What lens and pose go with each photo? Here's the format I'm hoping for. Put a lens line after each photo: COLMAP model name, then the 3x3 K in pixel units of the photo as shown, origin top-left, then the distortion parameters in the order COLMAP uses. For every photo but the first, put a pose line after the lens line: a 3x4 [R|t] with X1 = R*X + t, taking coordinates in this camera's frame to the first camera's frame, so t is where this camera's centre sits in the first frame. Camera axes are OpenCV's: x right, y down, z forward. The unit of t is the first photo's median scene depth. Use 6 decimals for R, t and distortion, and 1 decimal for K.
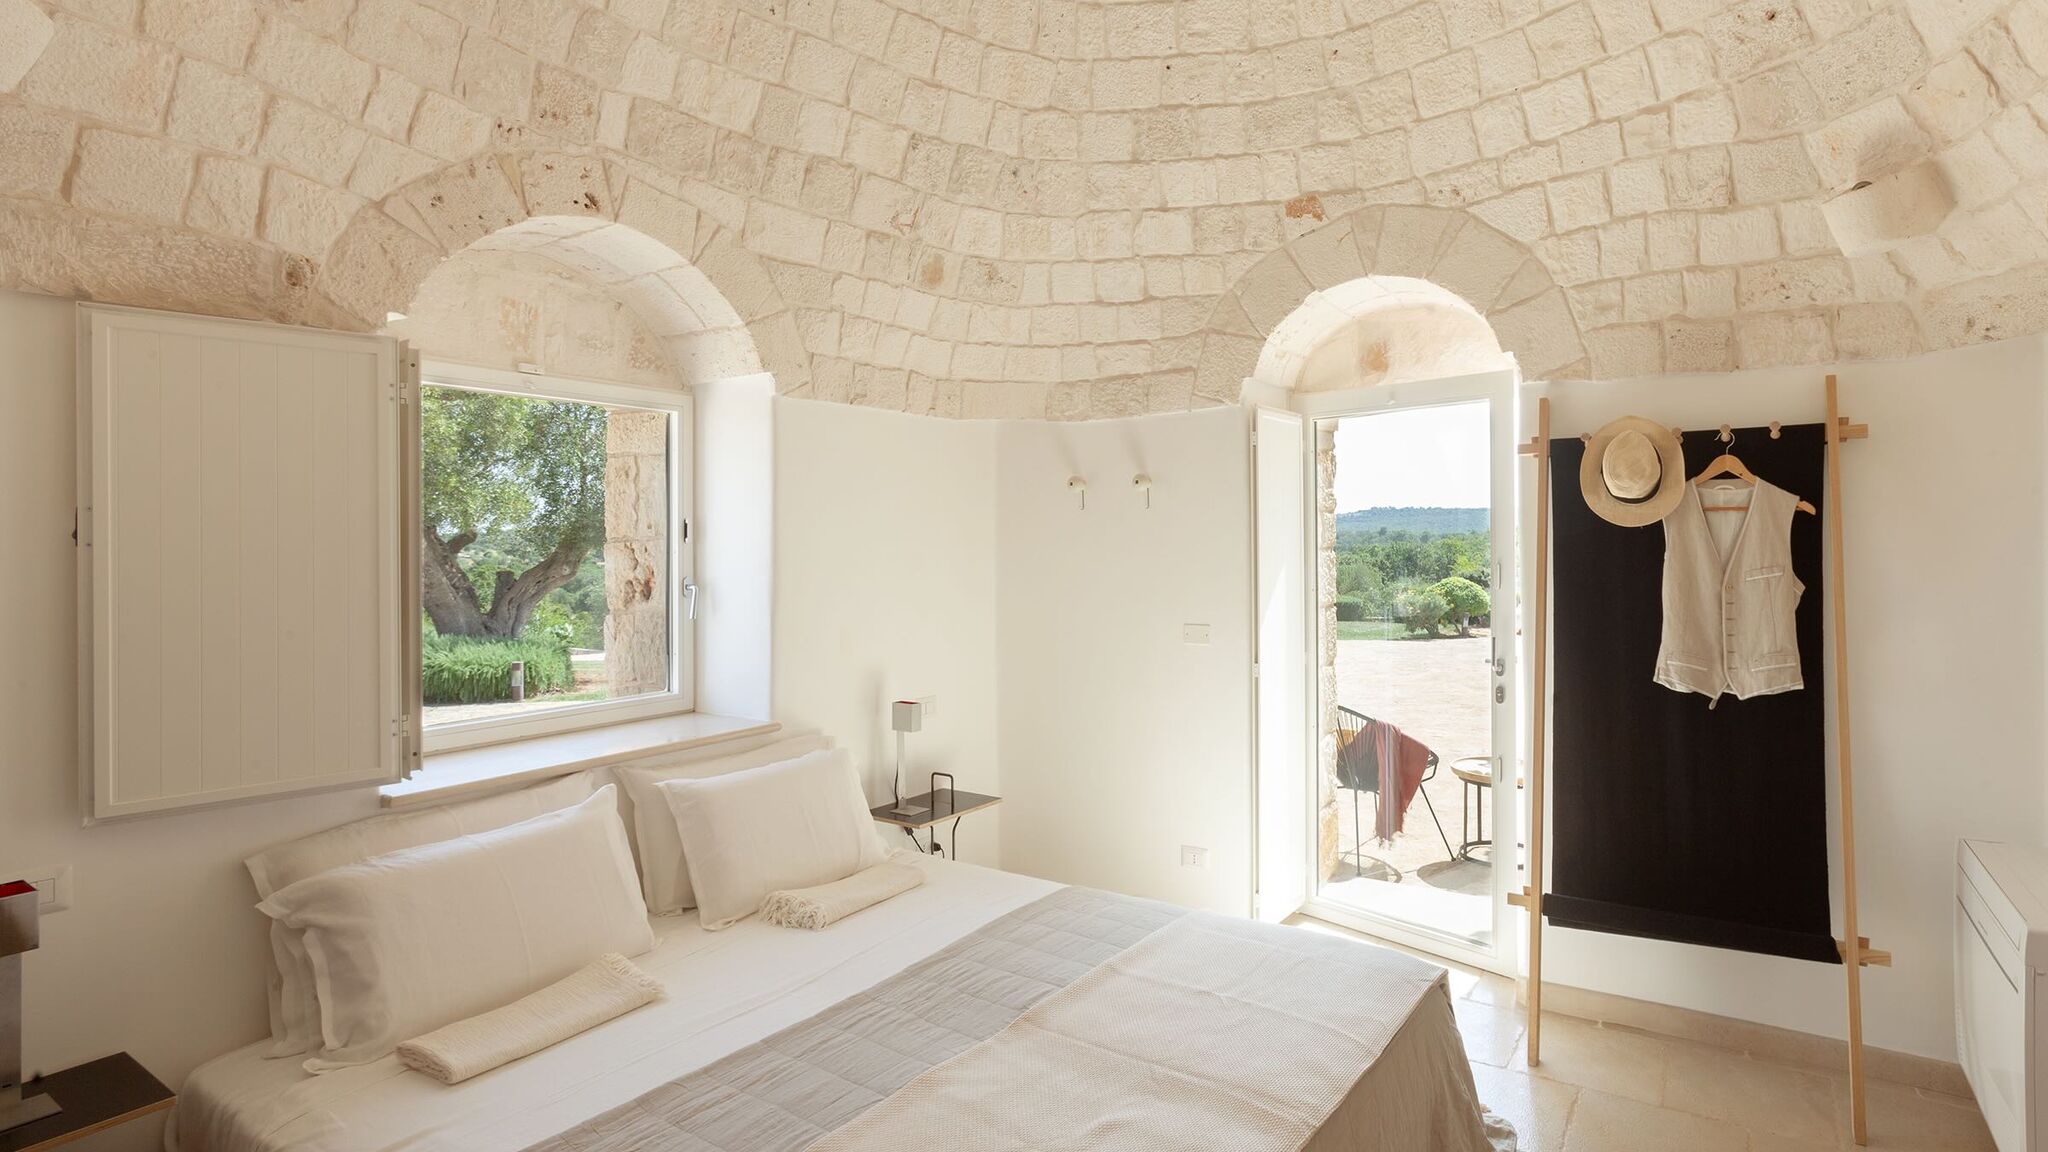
lens RADIAL K [[980.7, 0, 1029.4], [0, 980.7, 566.9], [0, 0, 1]] dist [-0.022864, 0.025002]
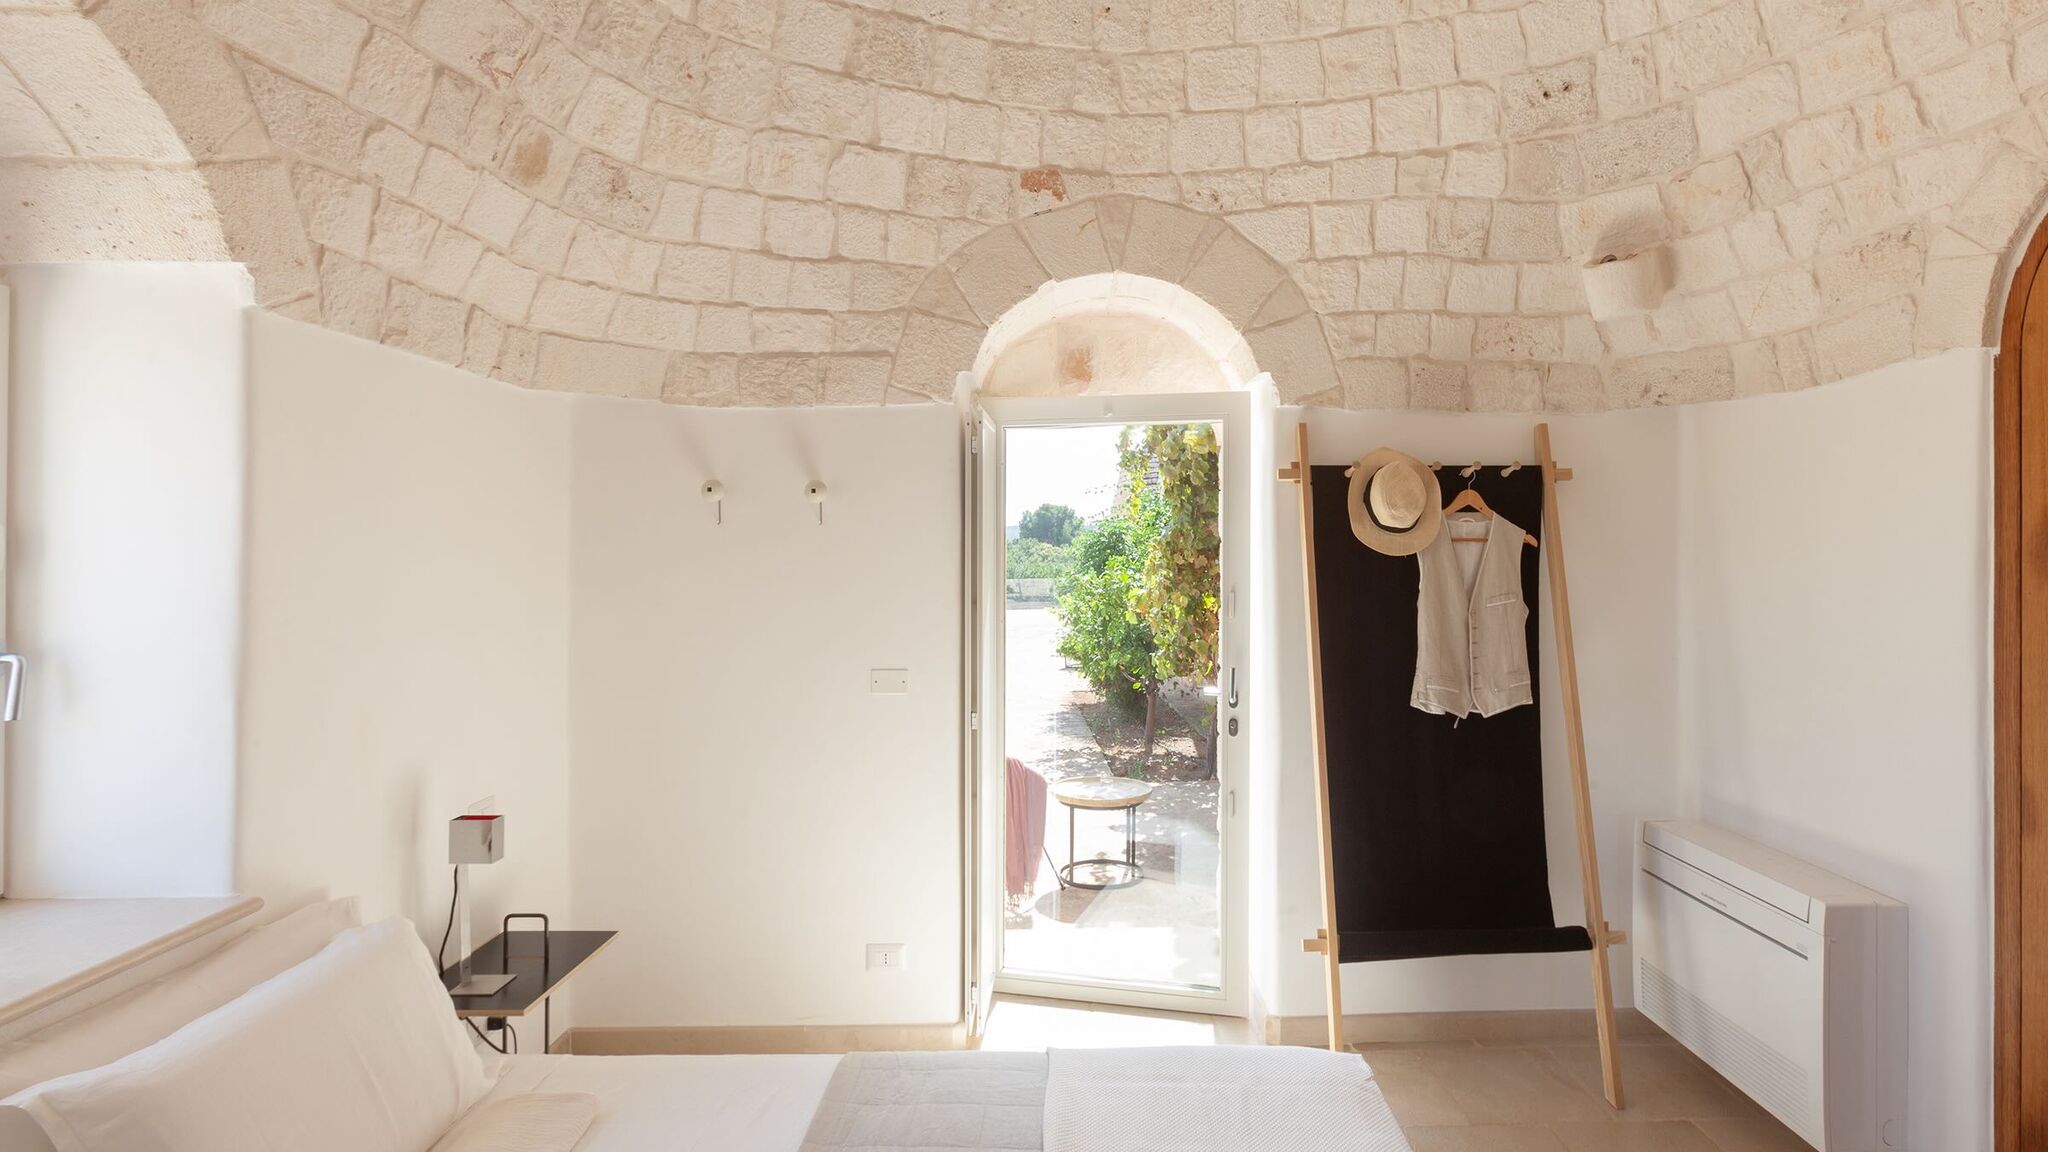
lens RADIAL K [[980.7, 0, 1029.4], [0, 980.7, 566.9], [0, 0, 1]] dist [-0.022864, 0.025002]
pose [[0.817339, -0.002138, 0.576153, -0.236887], [0.011186, 0.999864, -0.012158, -0.017504], [-0.576049, 0.016382, 0.817251, 0.318113]]
